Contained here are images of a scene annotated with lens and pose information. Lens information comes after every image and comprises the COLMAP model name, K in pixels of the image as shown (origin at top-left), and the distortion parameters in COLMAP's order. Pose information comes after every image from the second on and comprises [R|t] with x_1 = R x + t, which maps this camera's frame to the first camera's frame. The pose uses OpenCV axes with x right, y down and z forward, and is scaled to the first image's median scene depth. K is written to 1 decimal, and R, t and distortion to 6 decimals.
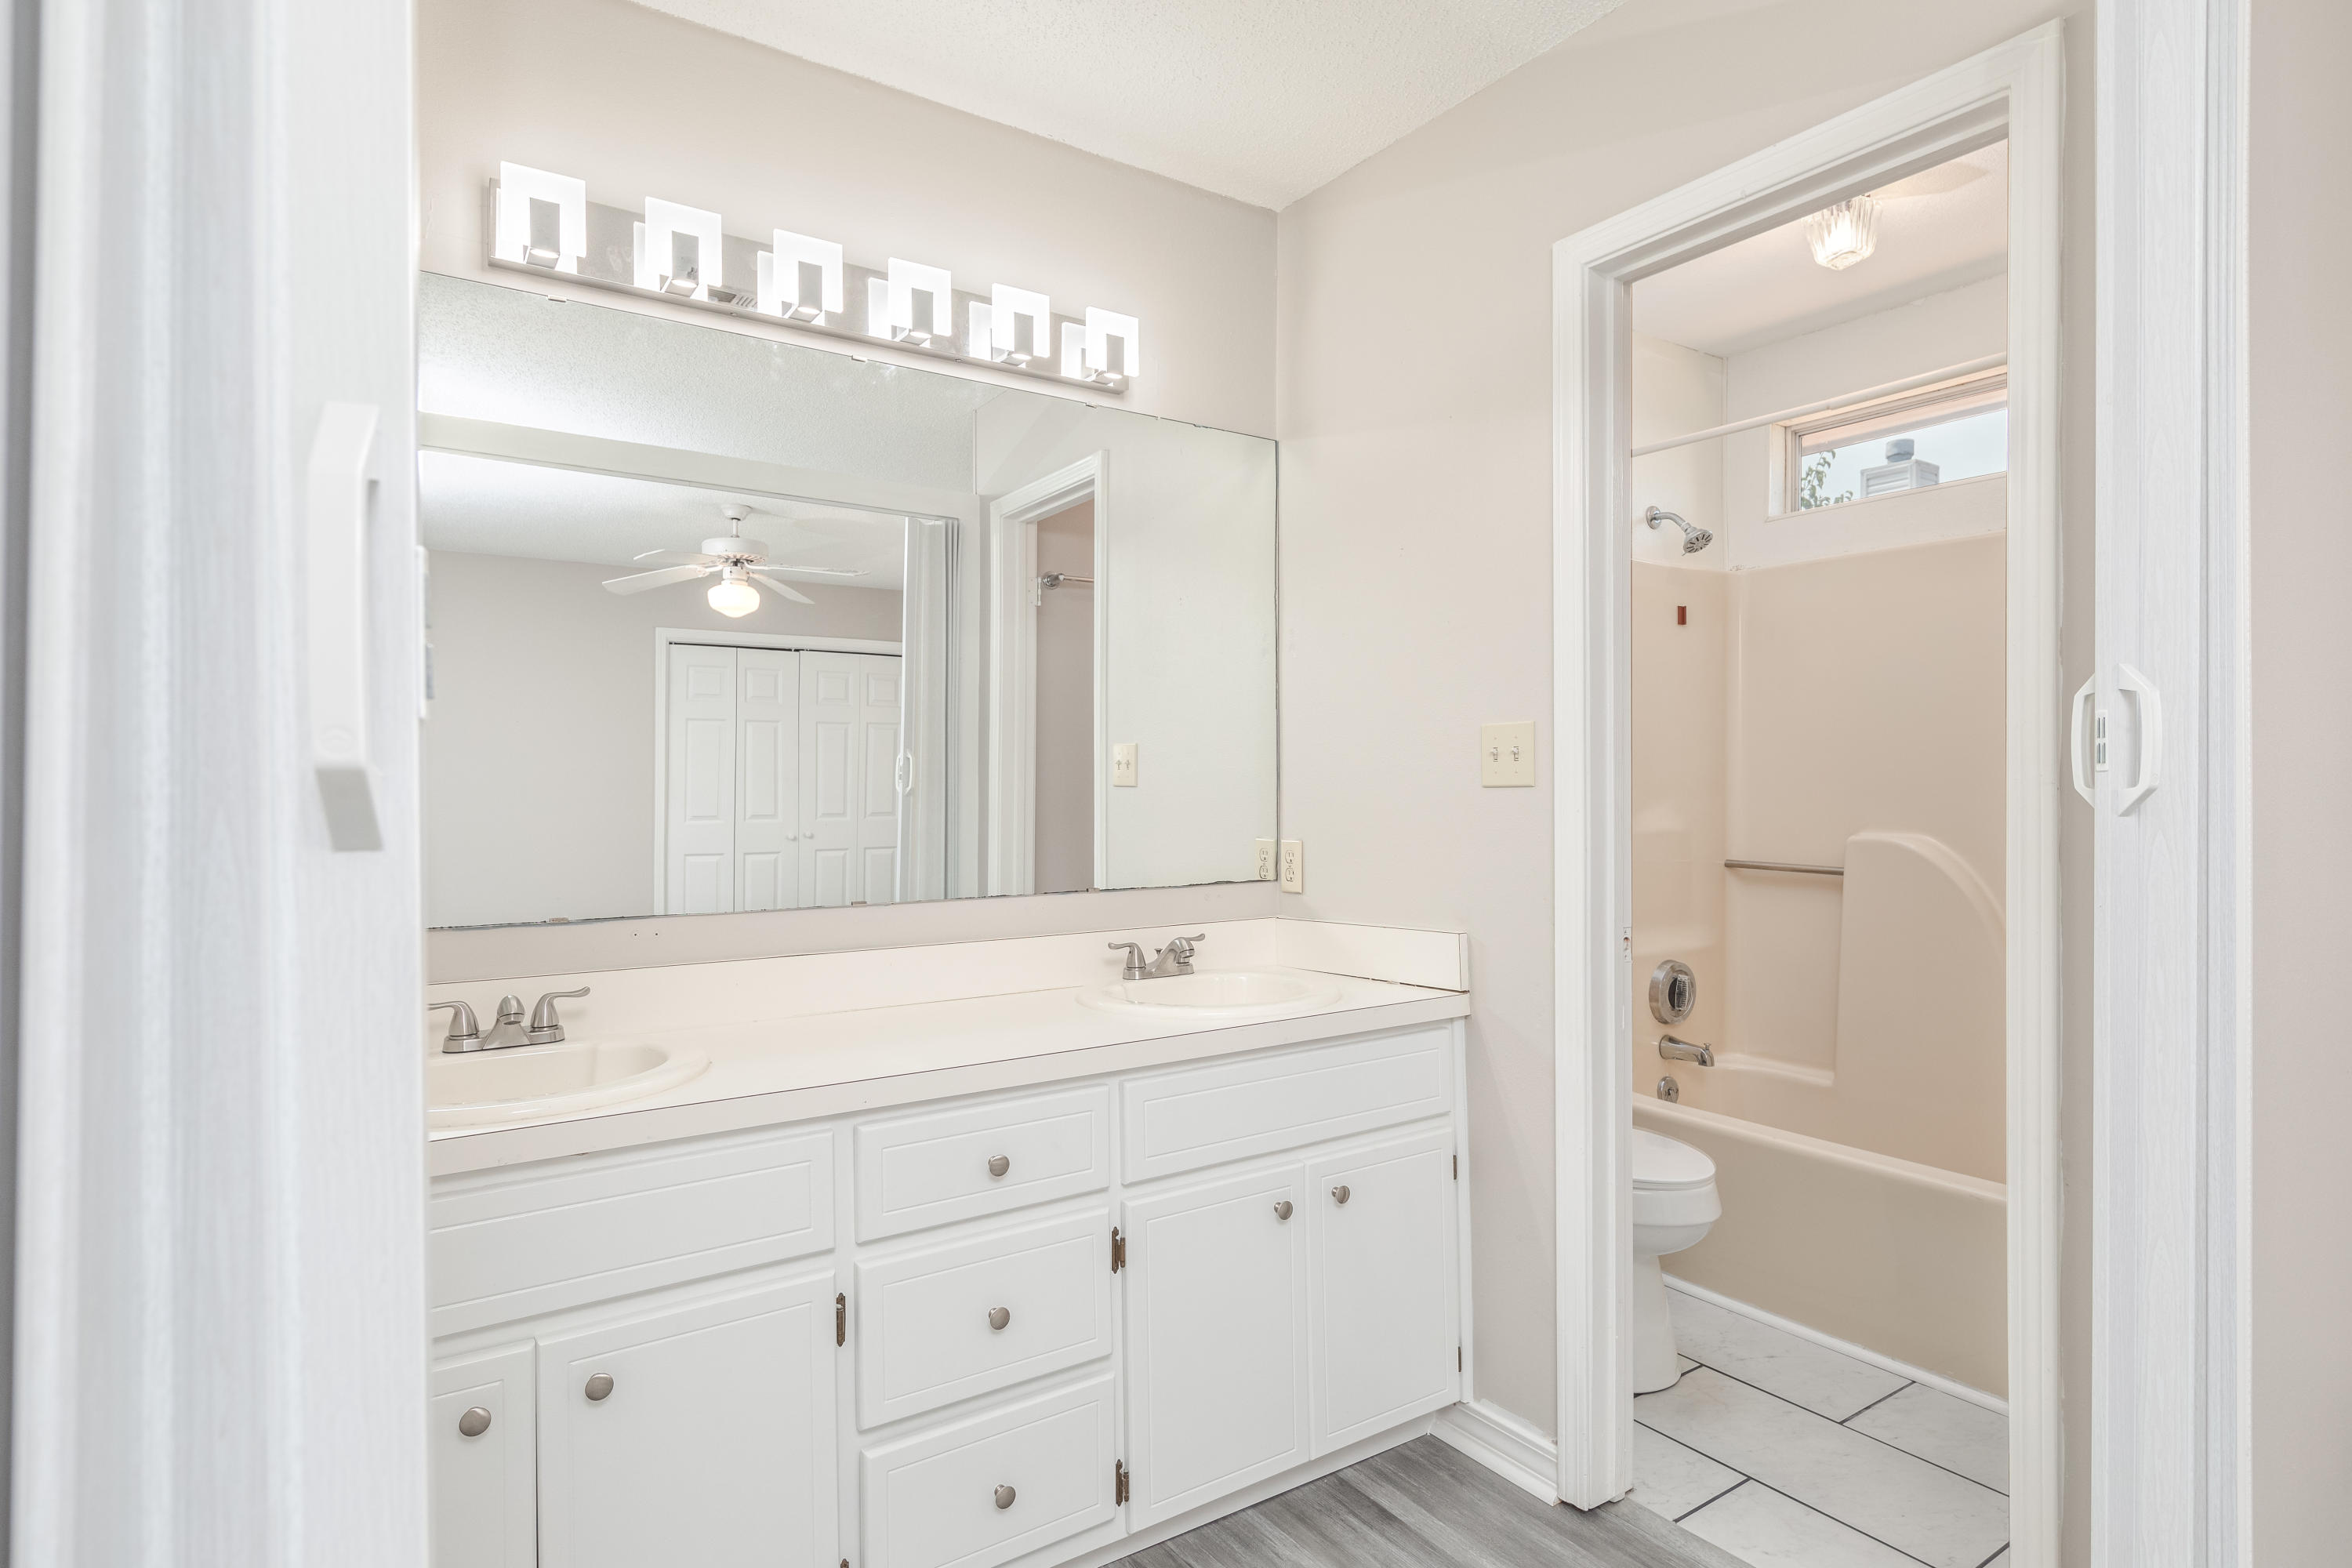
lens RADIAL K [[1239.7, 0, 1184.1], [0, 1239.7, 780.9], [0, 0, 1]] dist [0.005124, 0.001668]
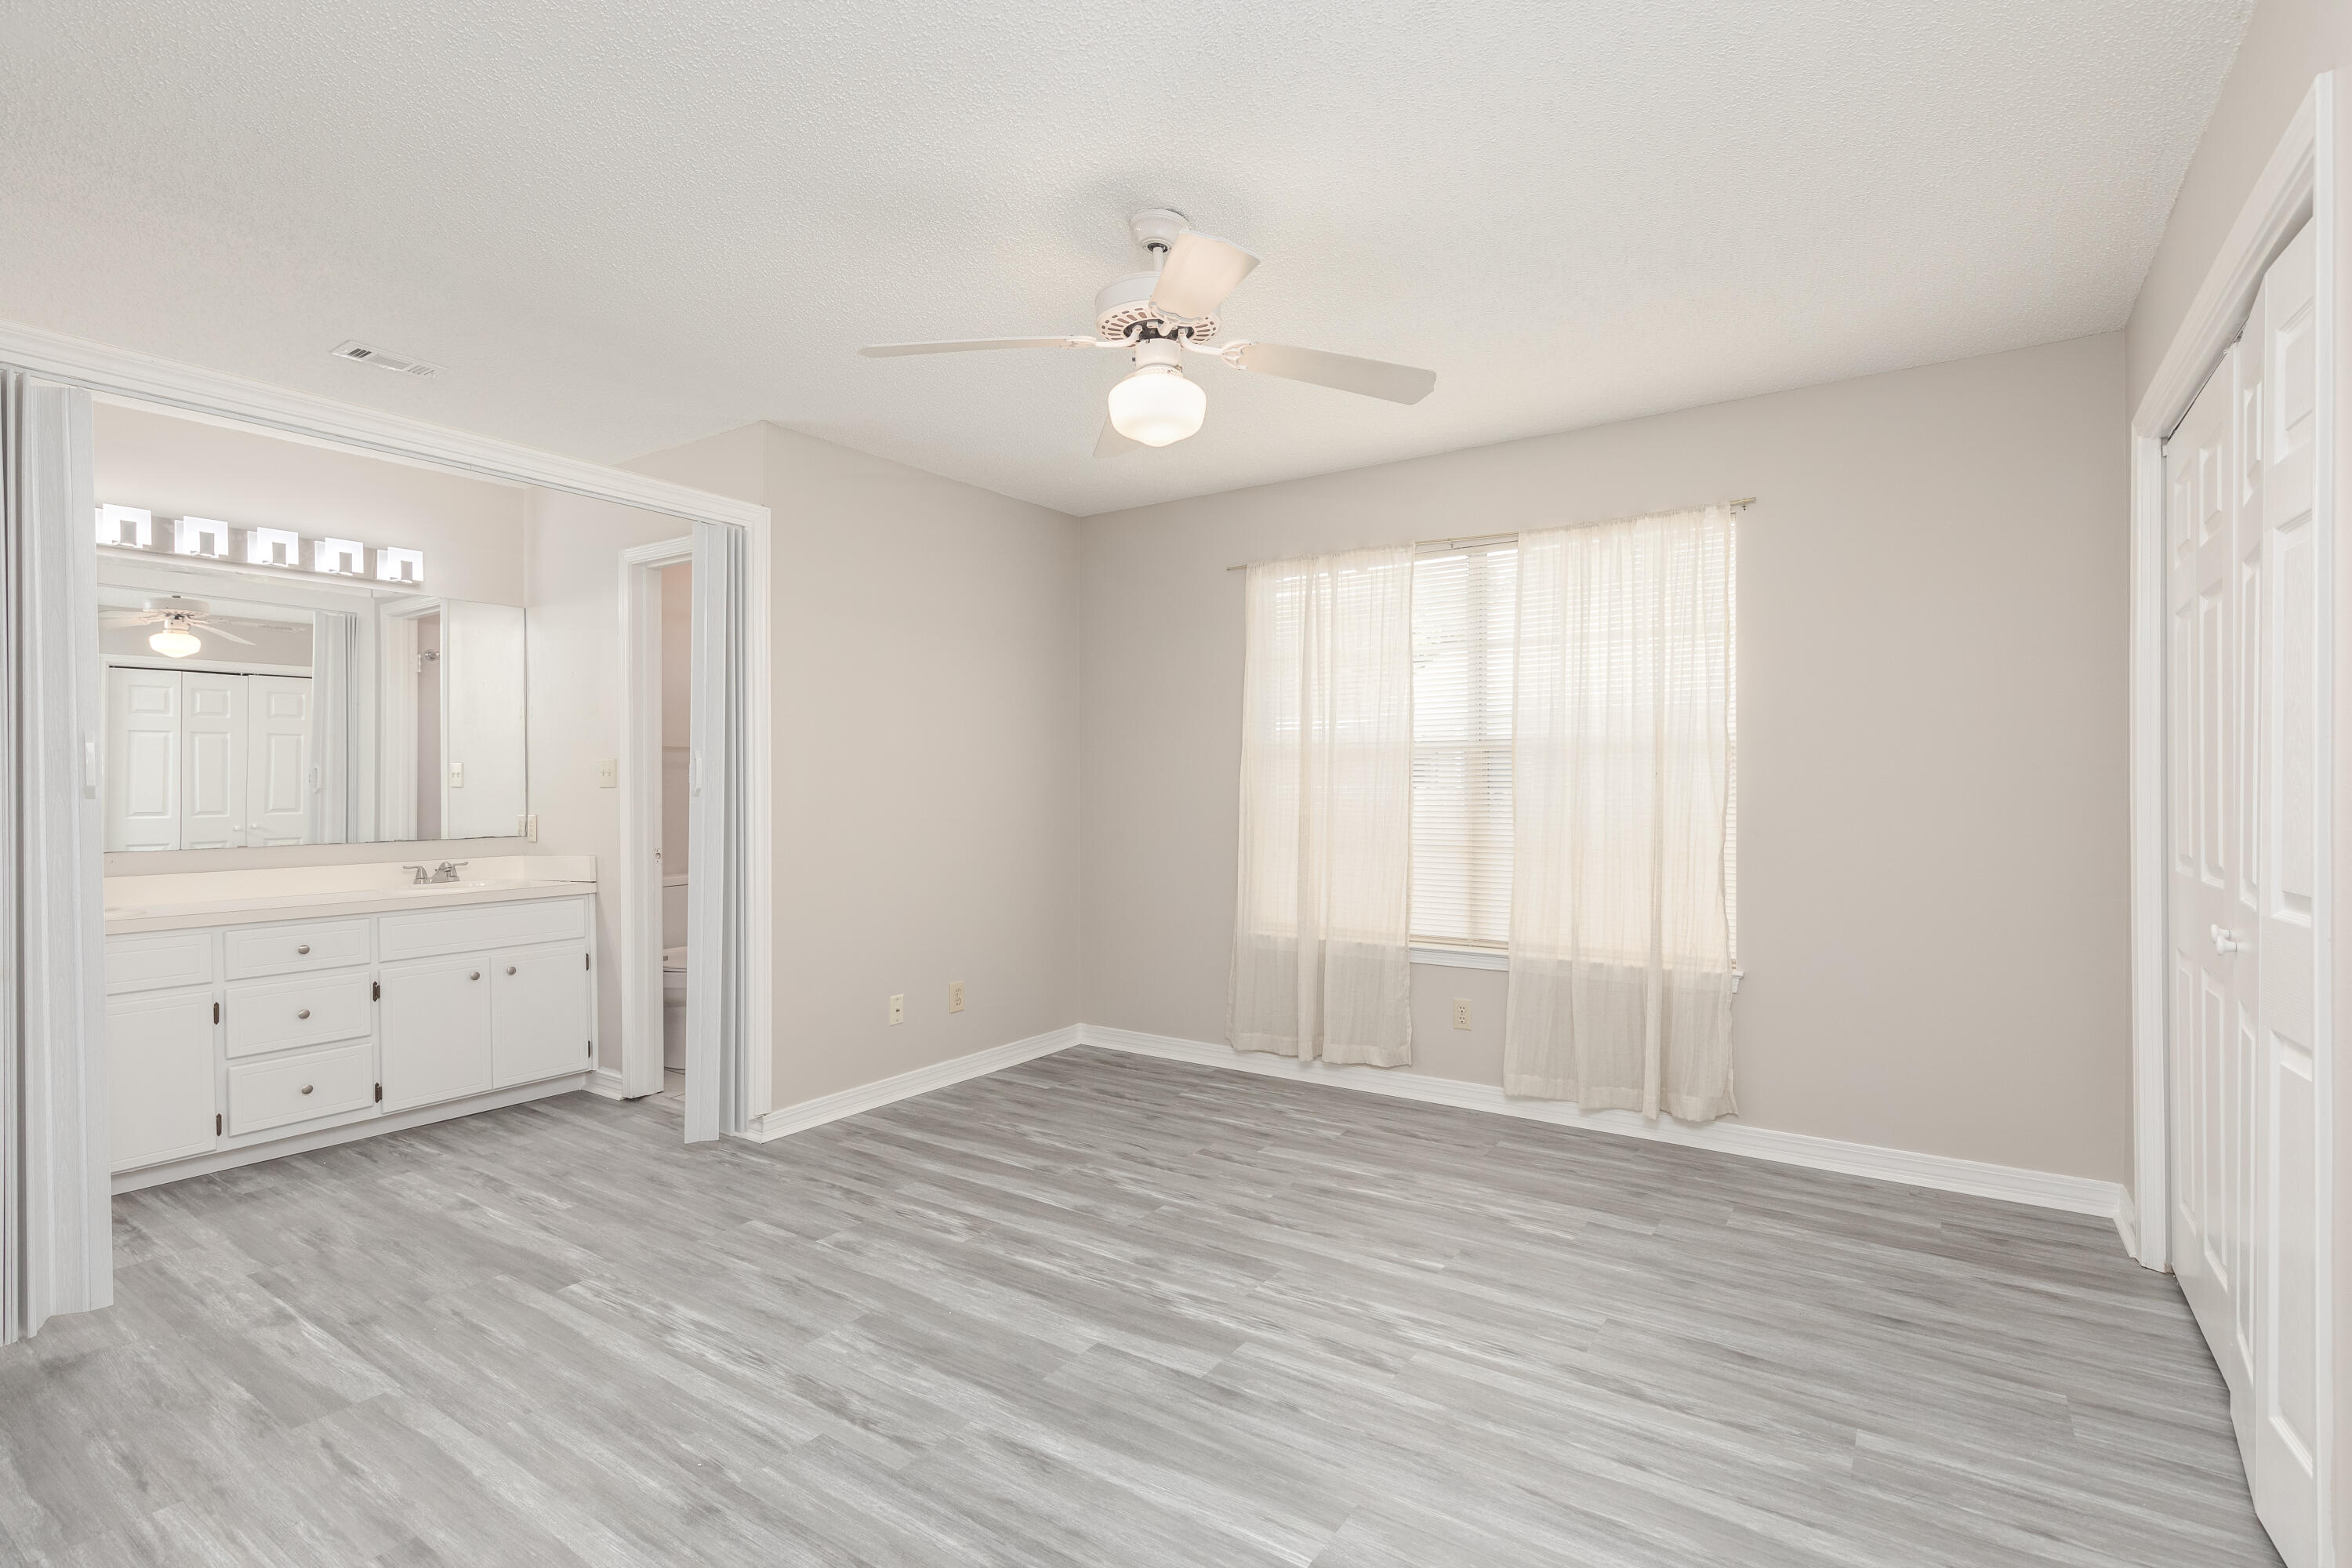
lens RADIAL K [[1084.7, 0, 1167.5], [0, 1084.7, 786.8], [0, 0, 1]] dist [0.005817, -0.000979]
pose [[0.928440, -0.002987, 0.371471, 0.452031], [0.000630, 0.999979, 0.006466, -0.007681], [-0.371483, -0.005769, 0.928422, -1.134867]]
